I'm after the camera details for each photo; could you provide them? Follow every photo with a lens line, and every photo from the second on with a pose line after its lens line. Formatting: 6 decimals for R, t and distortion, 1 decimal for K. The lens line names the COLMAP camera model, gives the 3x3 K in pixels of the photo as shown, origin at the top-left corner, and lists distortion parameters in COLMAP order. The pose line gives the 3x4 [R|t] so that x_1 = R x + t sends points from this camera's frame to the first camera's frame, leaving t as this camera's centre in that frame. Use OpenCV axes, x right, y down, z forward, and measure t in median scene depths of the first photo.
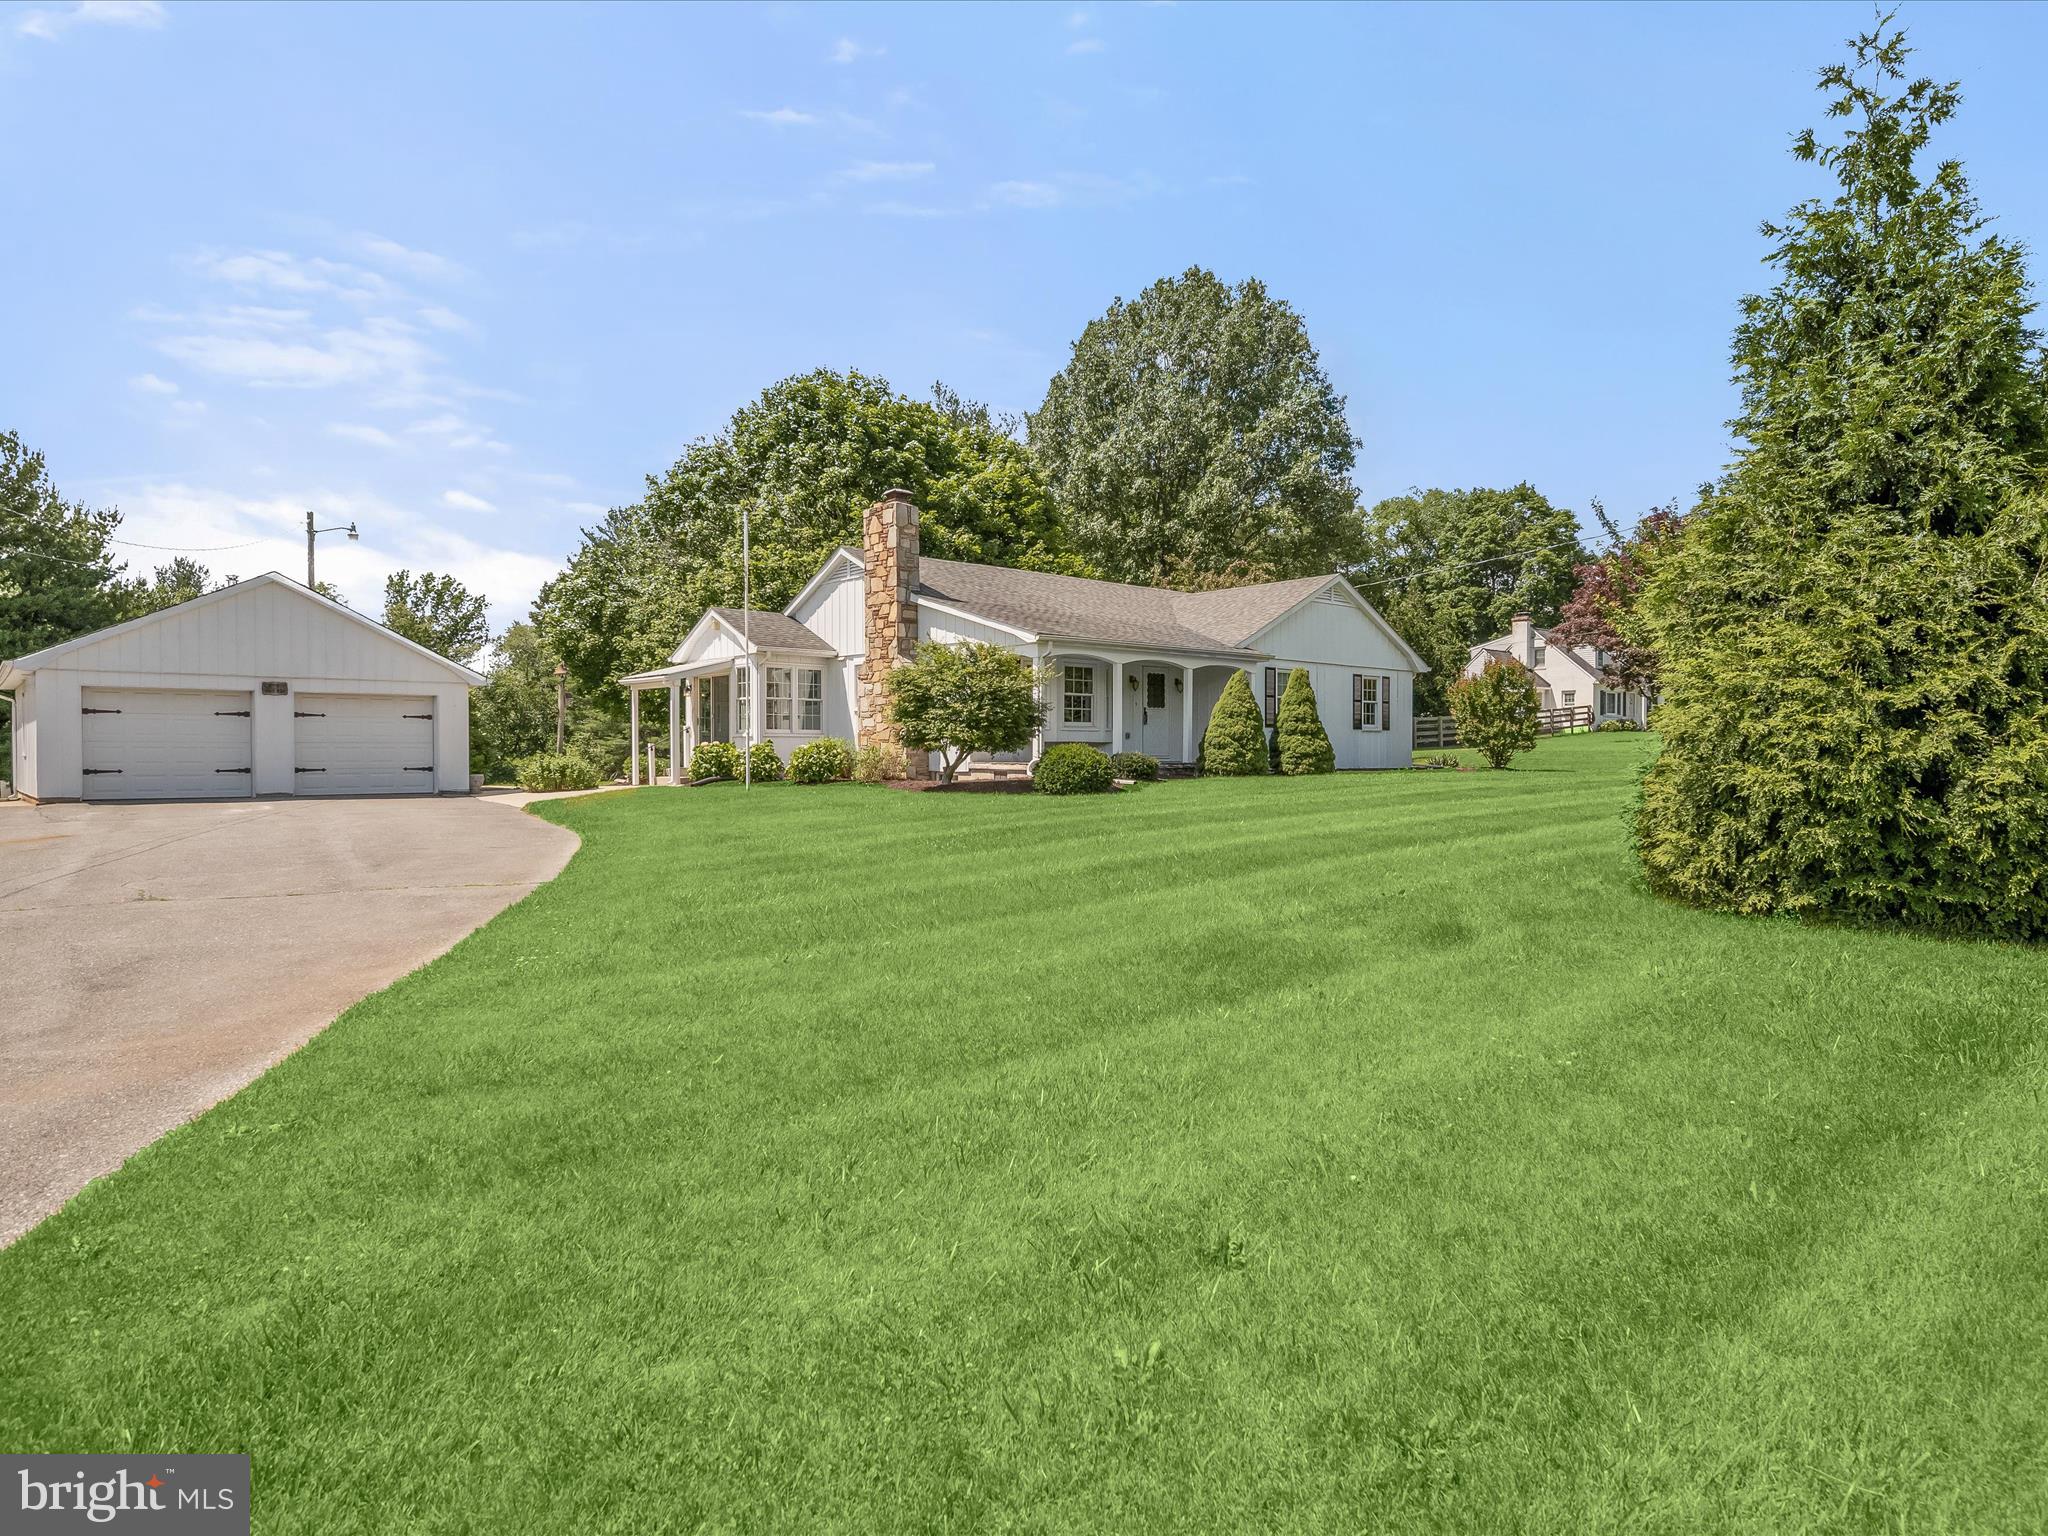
lens RADIAL K [[1163.5, 0, 1023.0], [0, 1163.5, 691.1], [0, 0, 1]] dist [-0.002440, -0.000682]
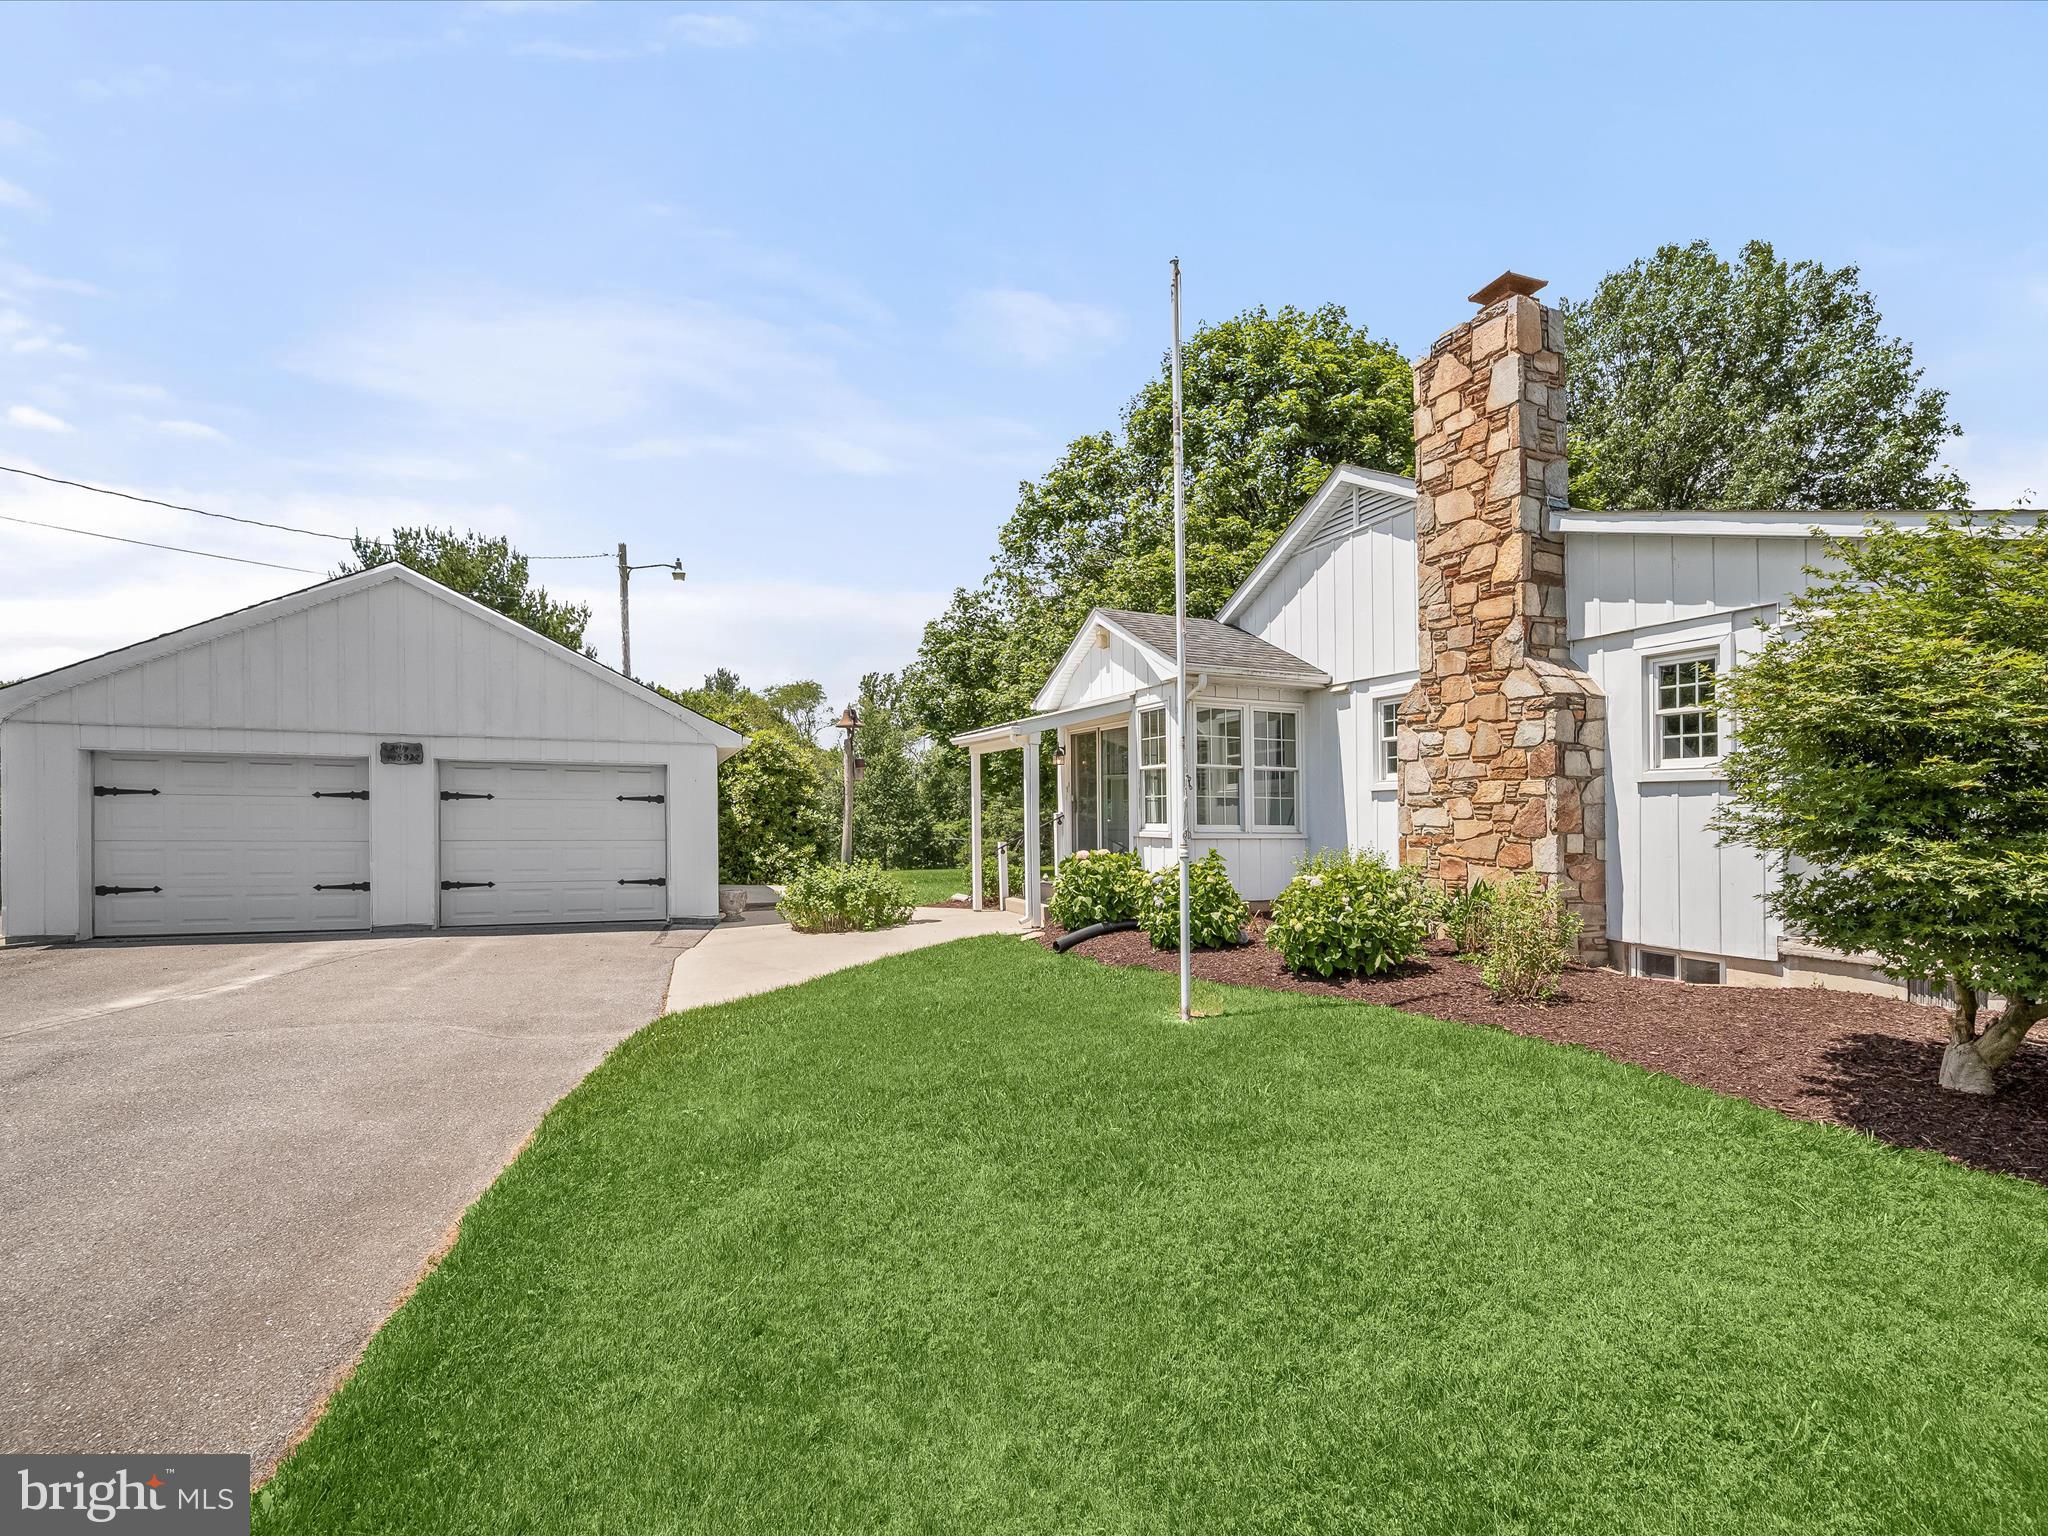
lens RADIAL K [[929.5, 0, 1029.1], [0, 929.5, 787.8], [0, 0, 1]] dist [0.001204, 0.000434]
pose [[0.941764, 0.001620, -0.336270, -0.149807], [0.006186, 0.999736, 0.022139, 0.006247], [0.336217, -0.022930, 0.941505, 0.575610]]
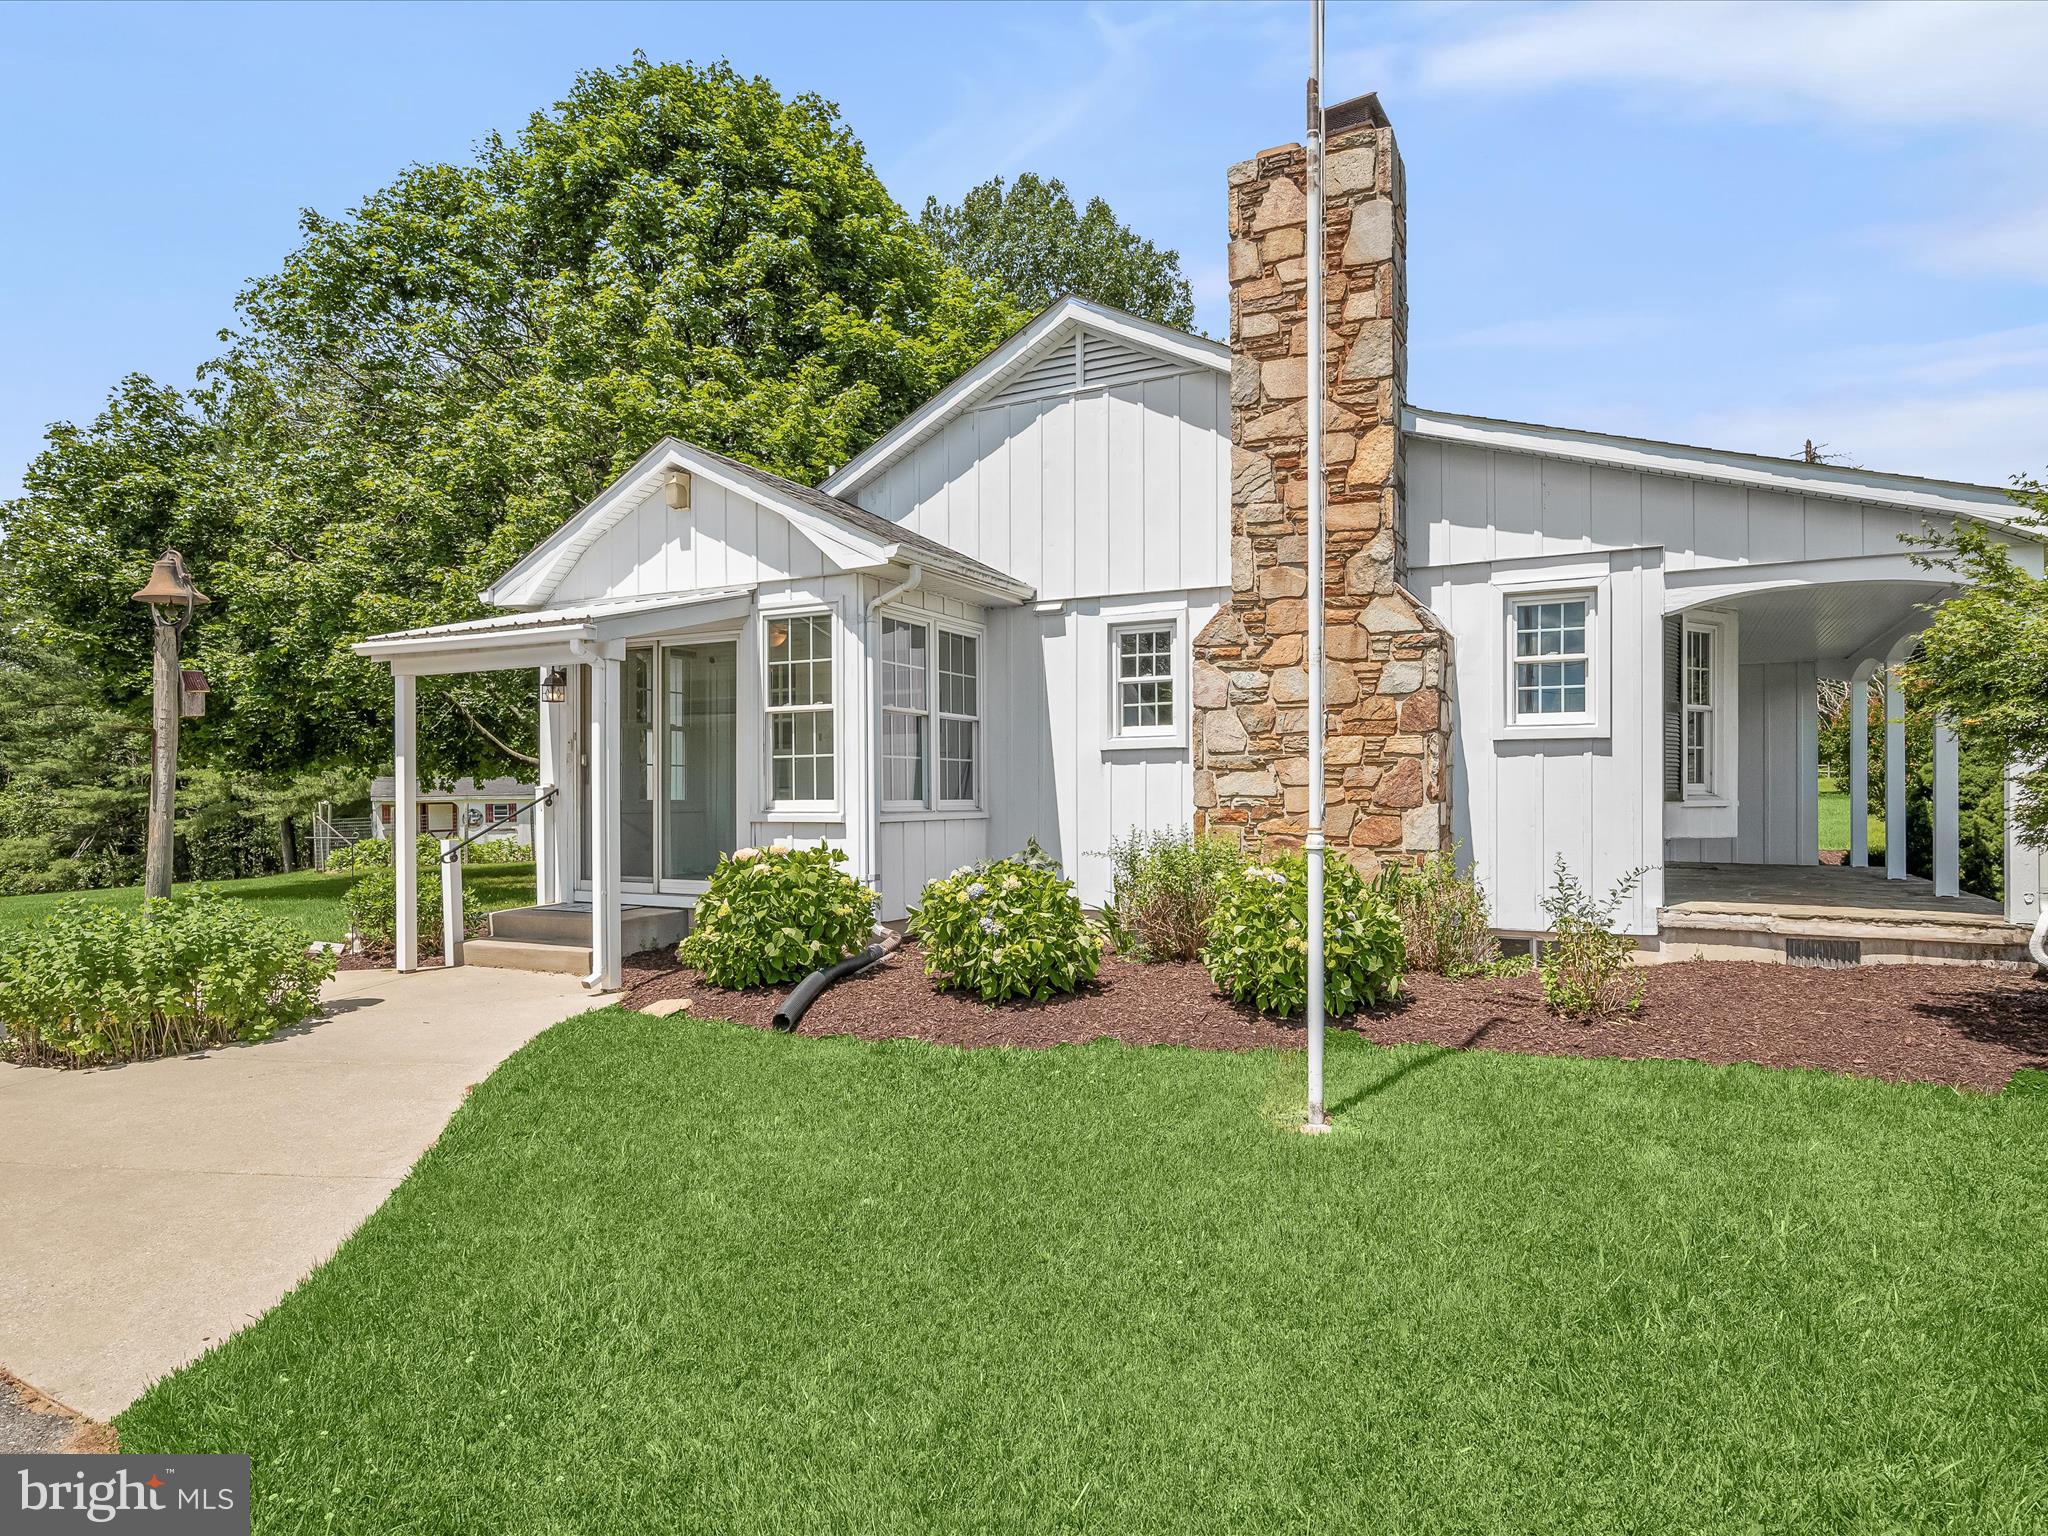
lens RADIAL K [[1191.6, 0, 1032.0], [0, 1191.6, 754.2], [0, 0, 1]] dist [-0.000841, 0.000155]
pose [[0.938996, 0.010226, 0.343777, -0.296965], [-0.016945, 0.999719, 0.016548, 0.012862], [-0.343511, -0.021363, 0.938906, 0.657913]]
